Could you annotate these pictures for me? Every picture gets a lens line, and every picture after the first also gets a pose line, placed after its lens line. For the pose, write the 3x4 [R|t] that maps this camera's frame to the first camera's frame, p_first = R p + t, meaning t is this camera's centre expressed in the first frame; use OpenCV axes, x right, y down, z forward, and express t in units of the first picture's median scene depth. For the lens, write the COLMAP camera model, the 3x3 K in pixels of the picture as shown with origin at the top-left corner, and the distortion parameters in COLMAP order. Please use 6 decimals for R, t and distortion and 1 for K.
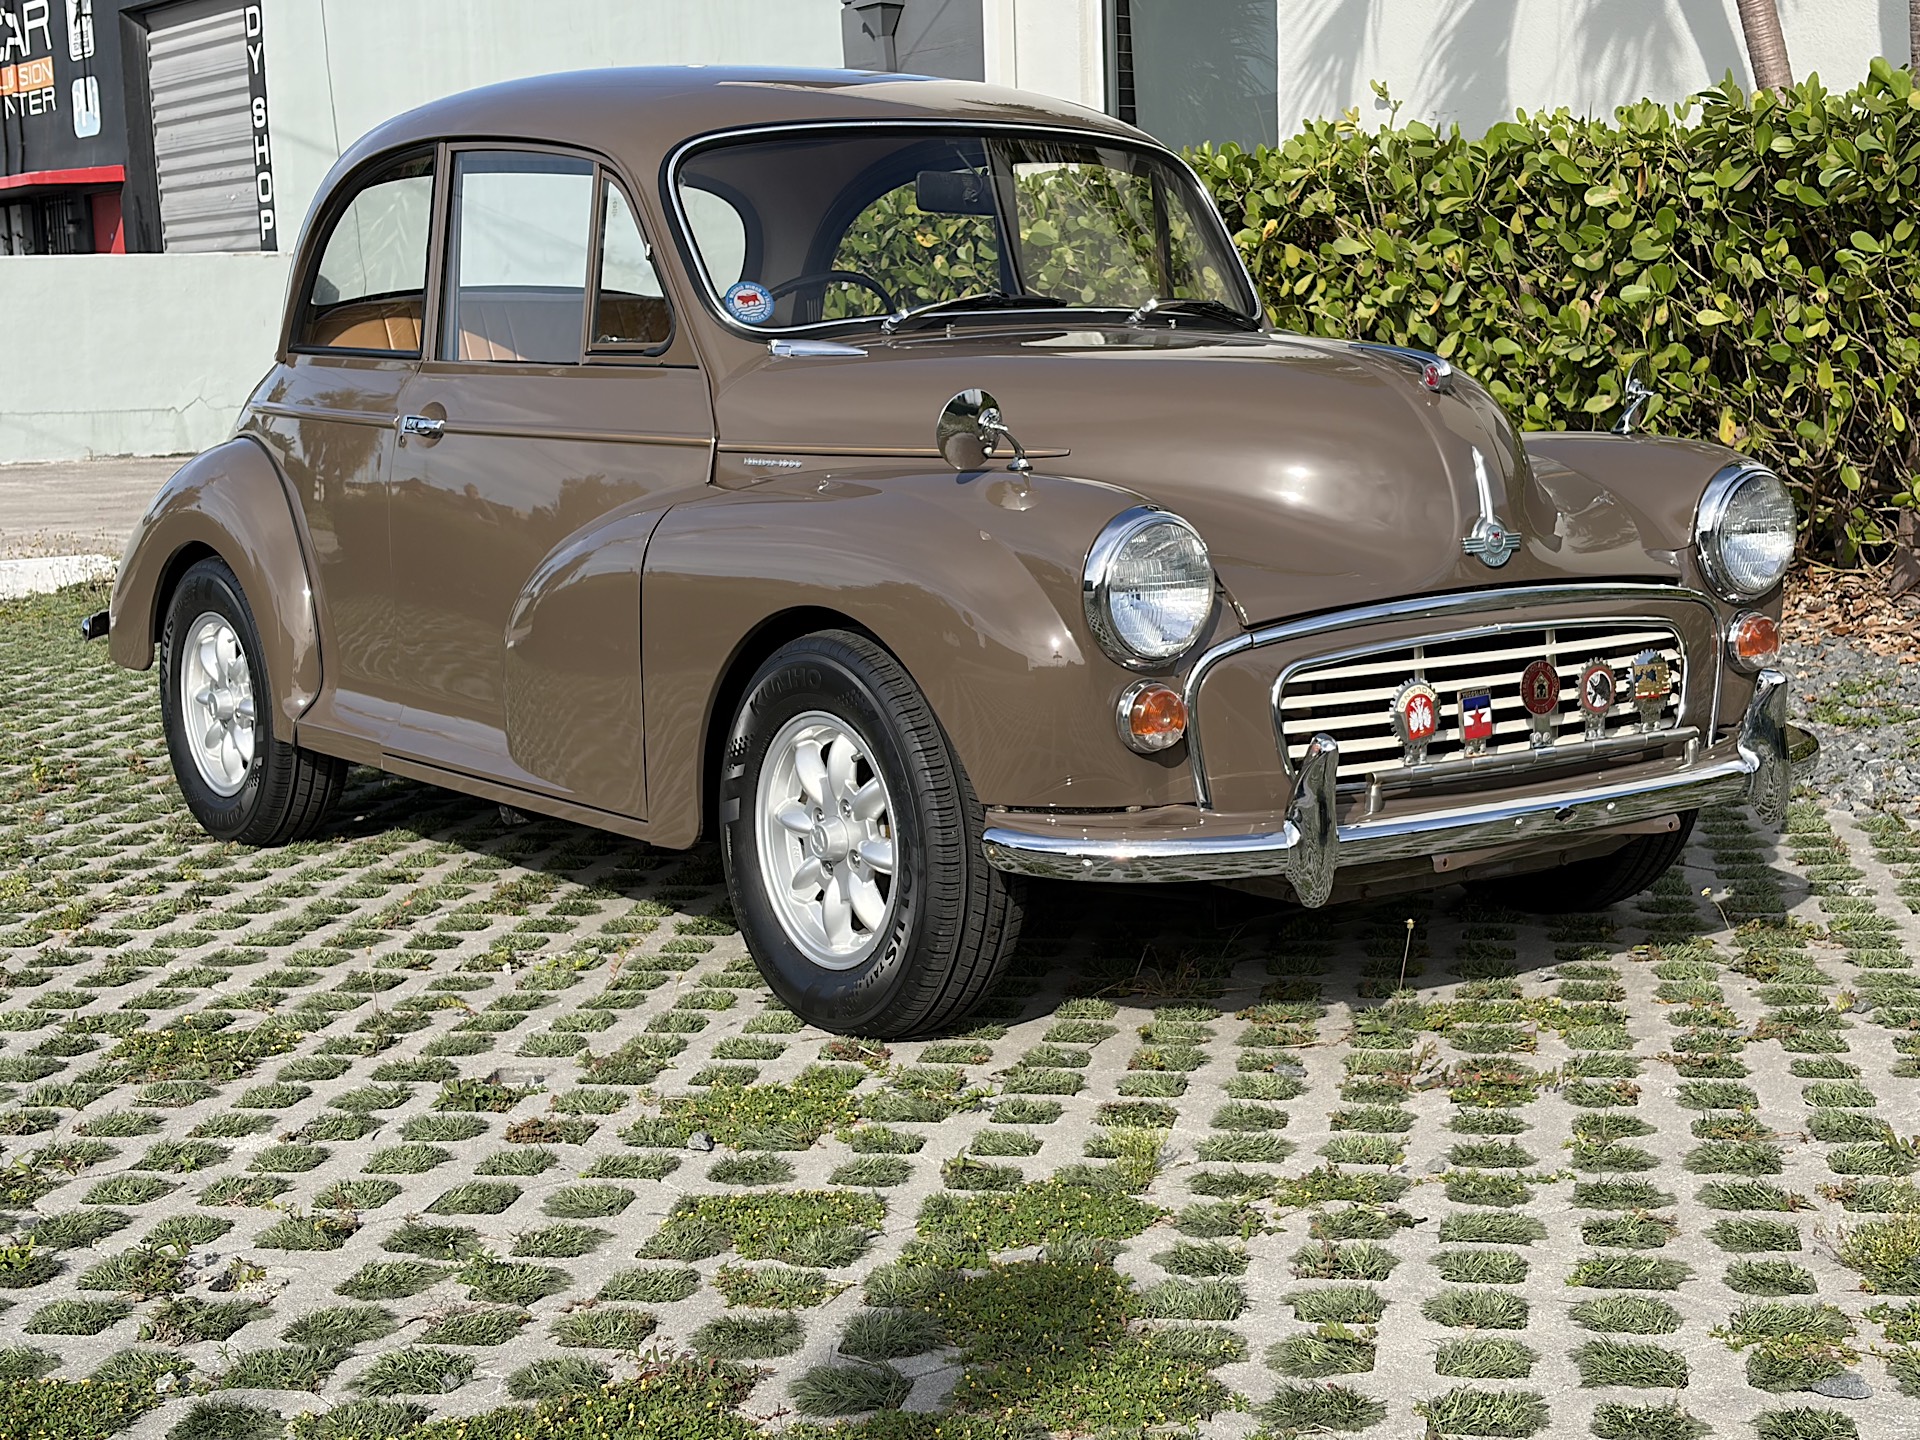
lens RADIAL K [[3015.8, 0, 960.0], [0, 3015.8, 720.0], [0, 0, 1]] dist [0.202876, -0.762280]
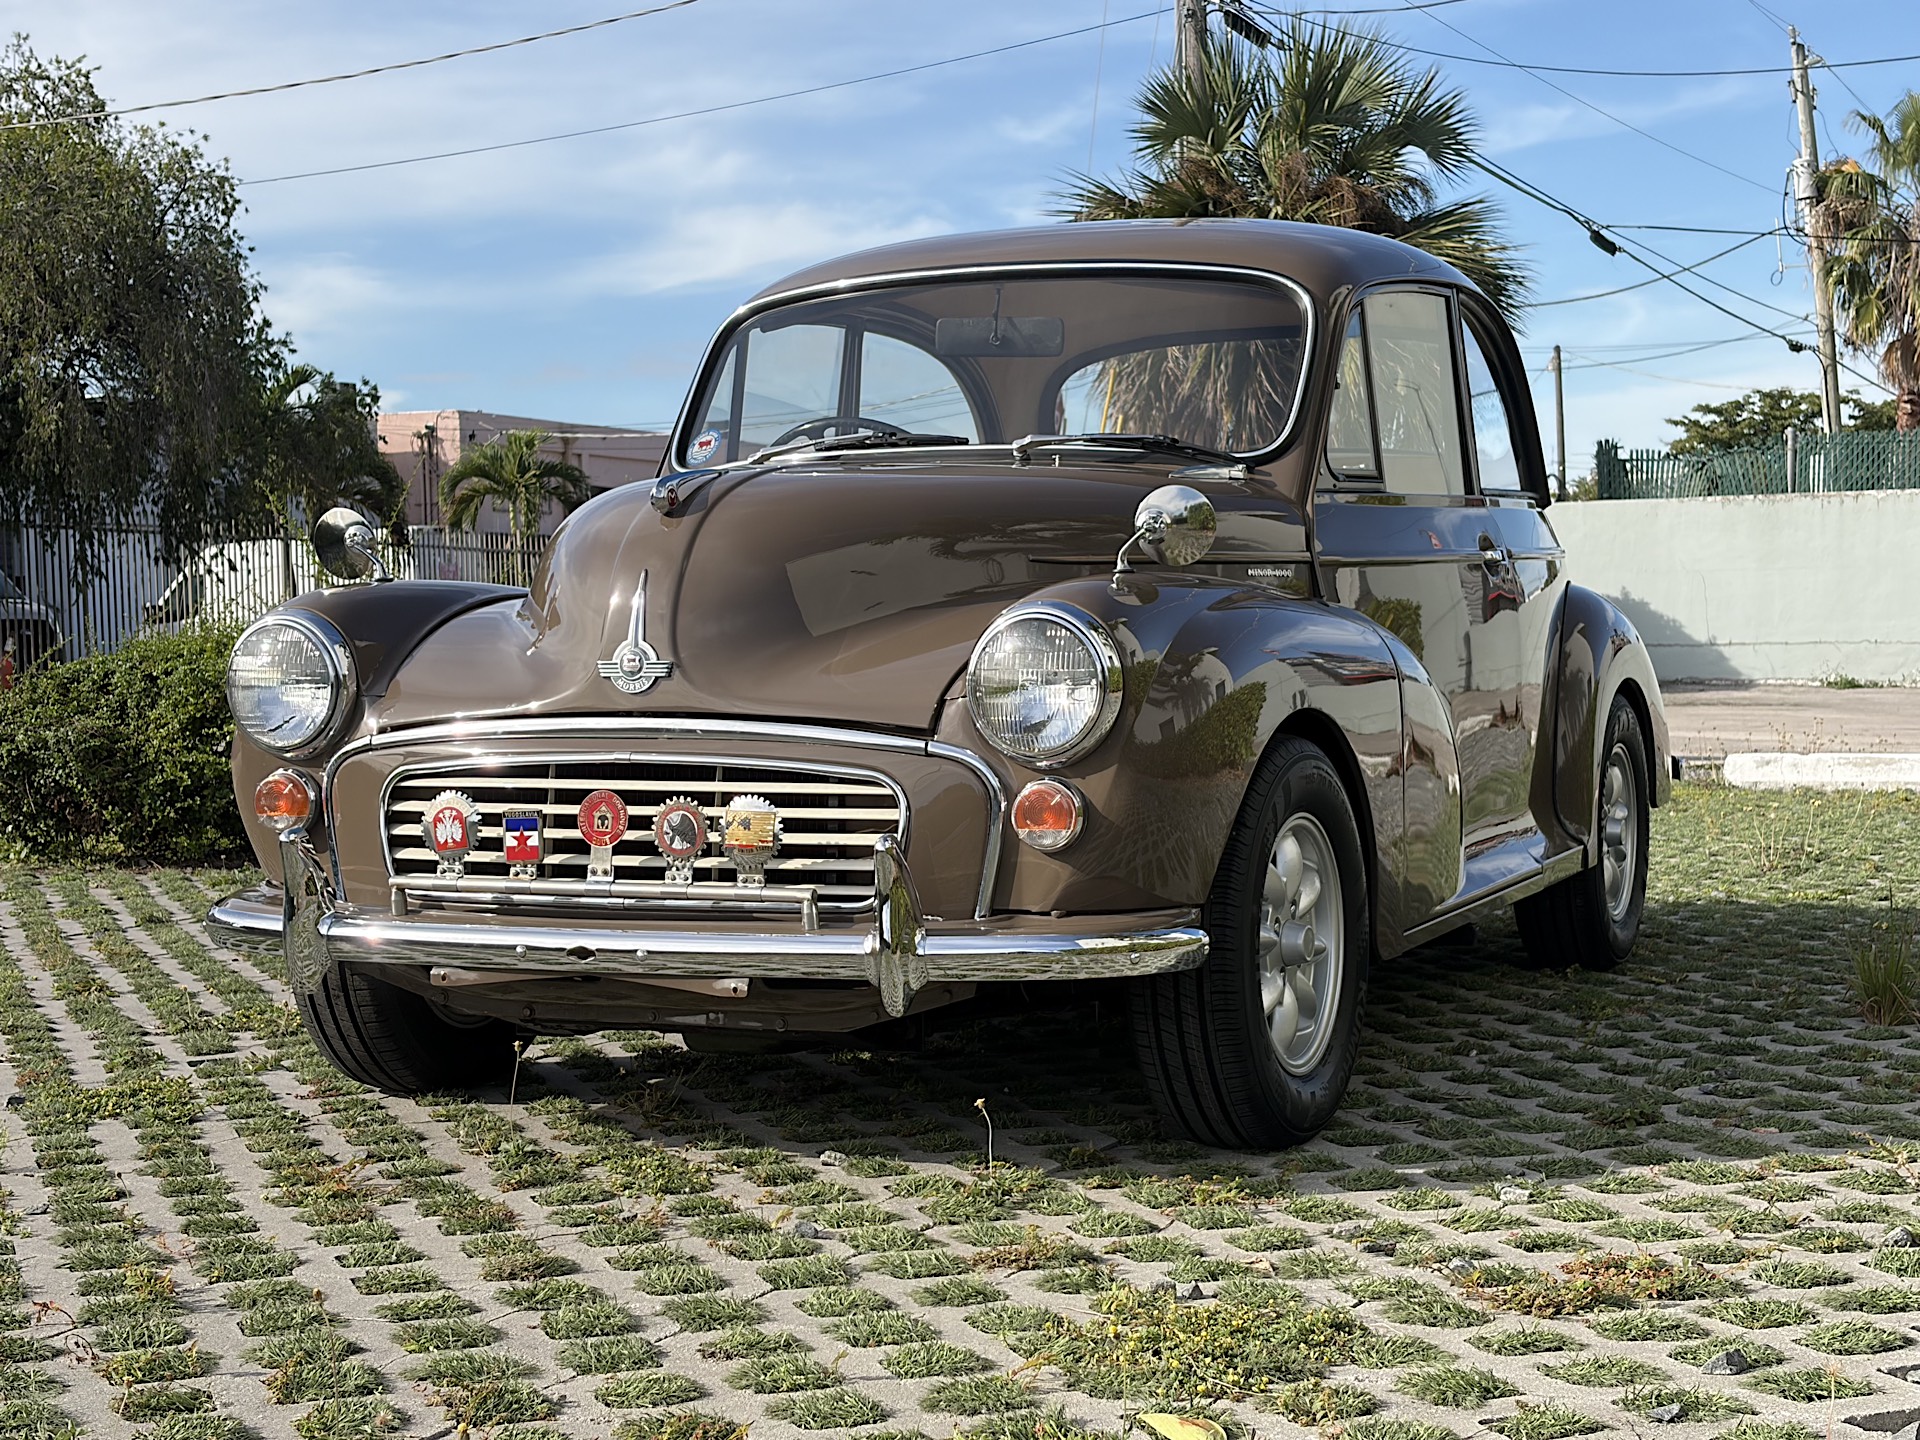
lens RADIAL K [[3015.8, 0, 960.0], [0, 3015.8, 720.0], [0, 0, 1]] dist [0.202876, -0.762280]
pose [[0.501108, 0.049992, -0.863940, 0.963212], [-0.113990, 0.993444, -0.008632, -0.041707], [0.857845, 0.102806, 0.503521, 0.553799]]
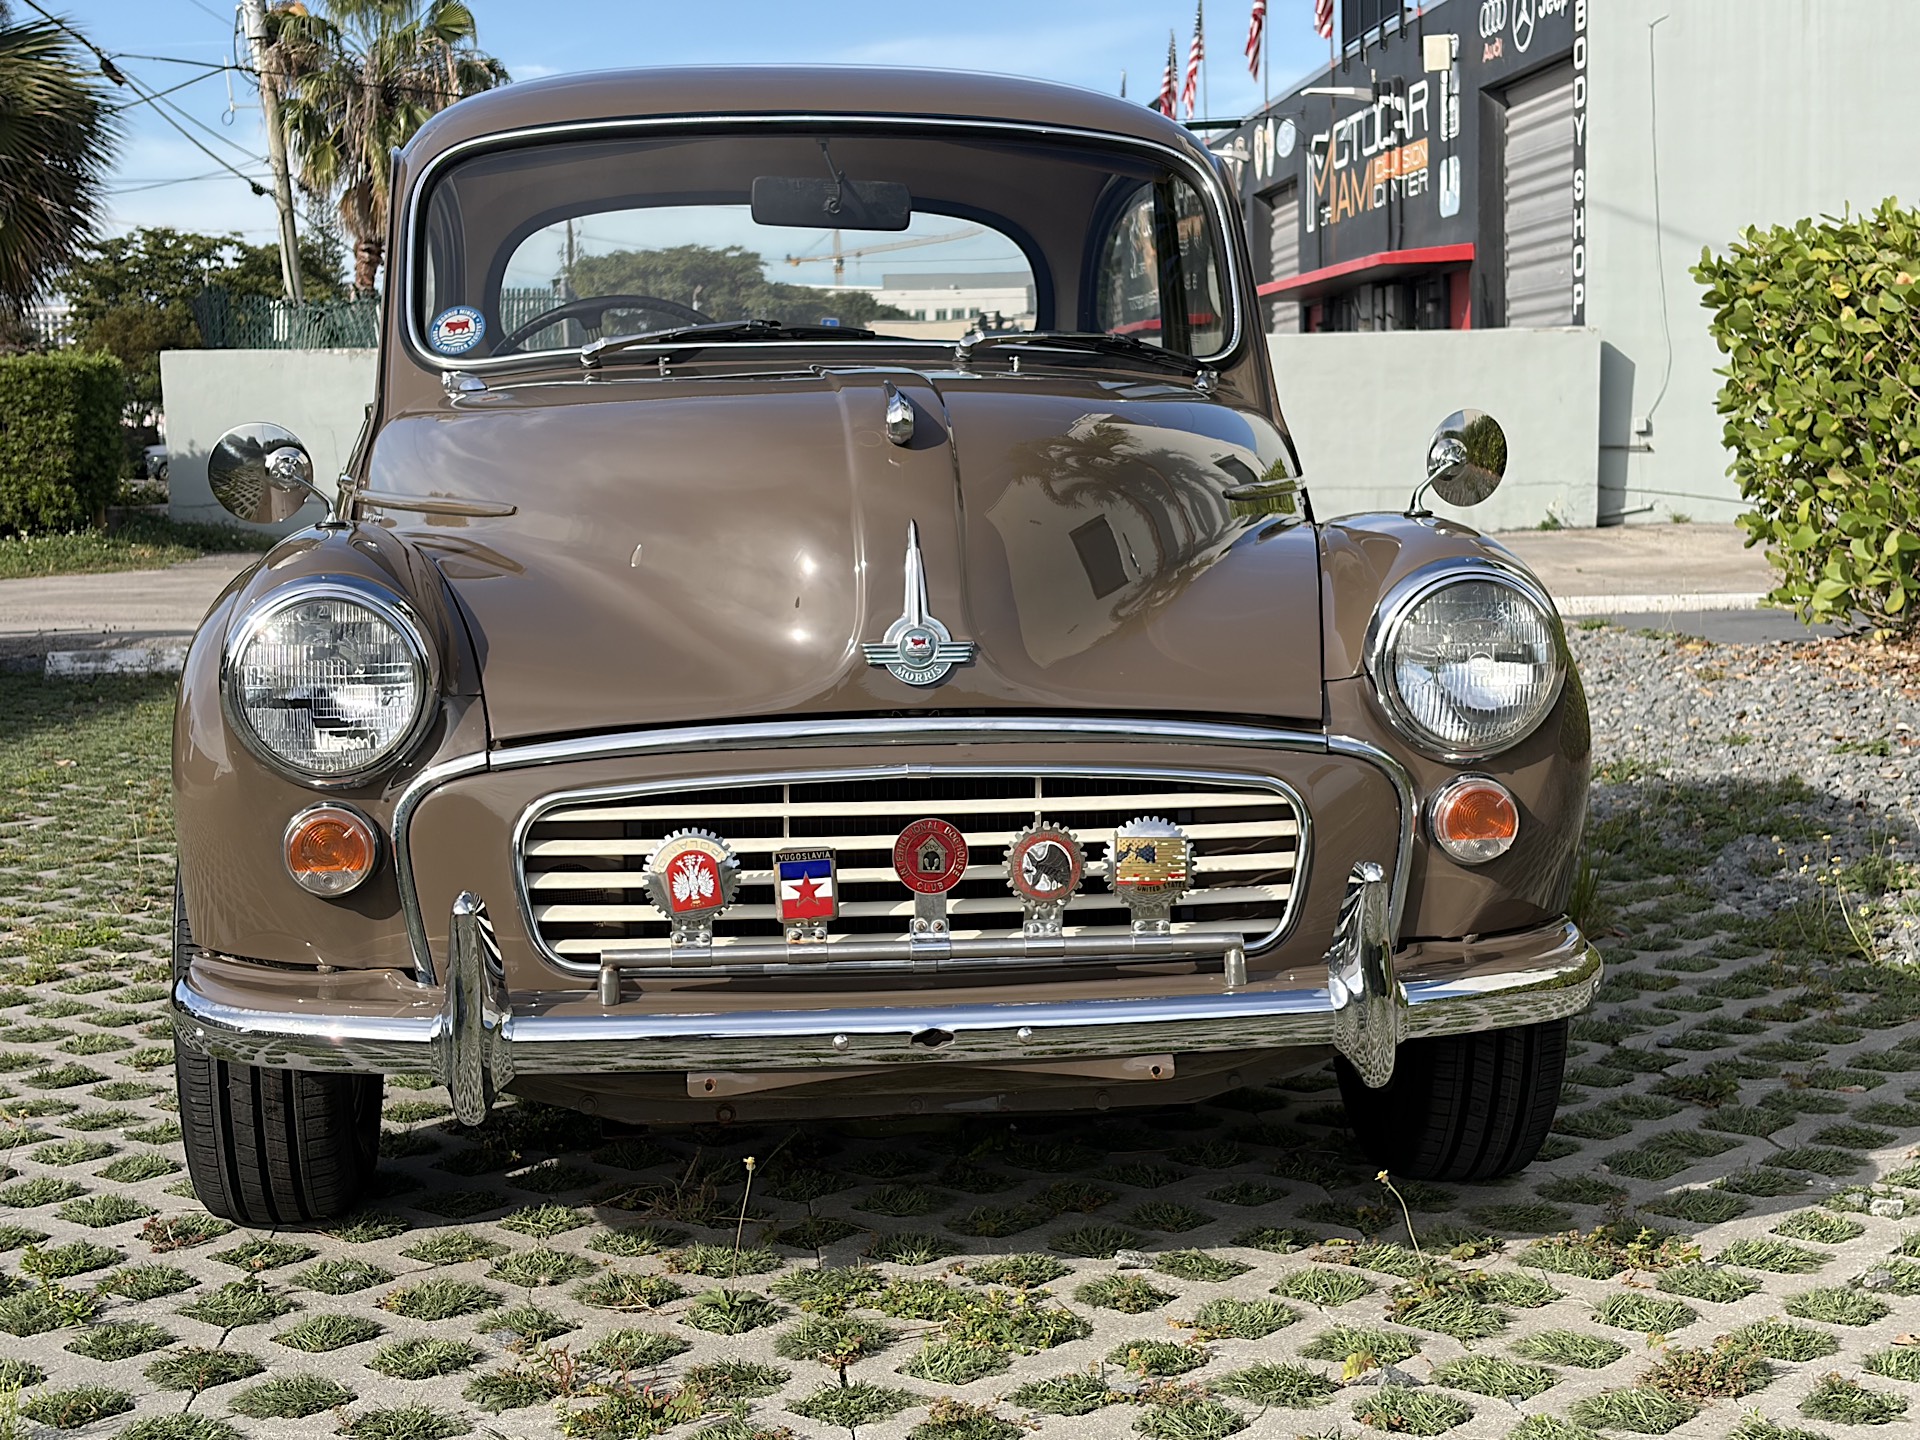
lens RADIAL K [[3015.8, 0, 960.0], [0, 3015.8, 720.0], [0, 0, 1]] dist [0.202876, -0.762280]
pose [[0.870176, 0.061201, -0.488926, 0.490392], [-0.074439, 0.997196, -0.007659, -0.034200], [0.487086, 0.043060, 0.872292, 0.342956]]
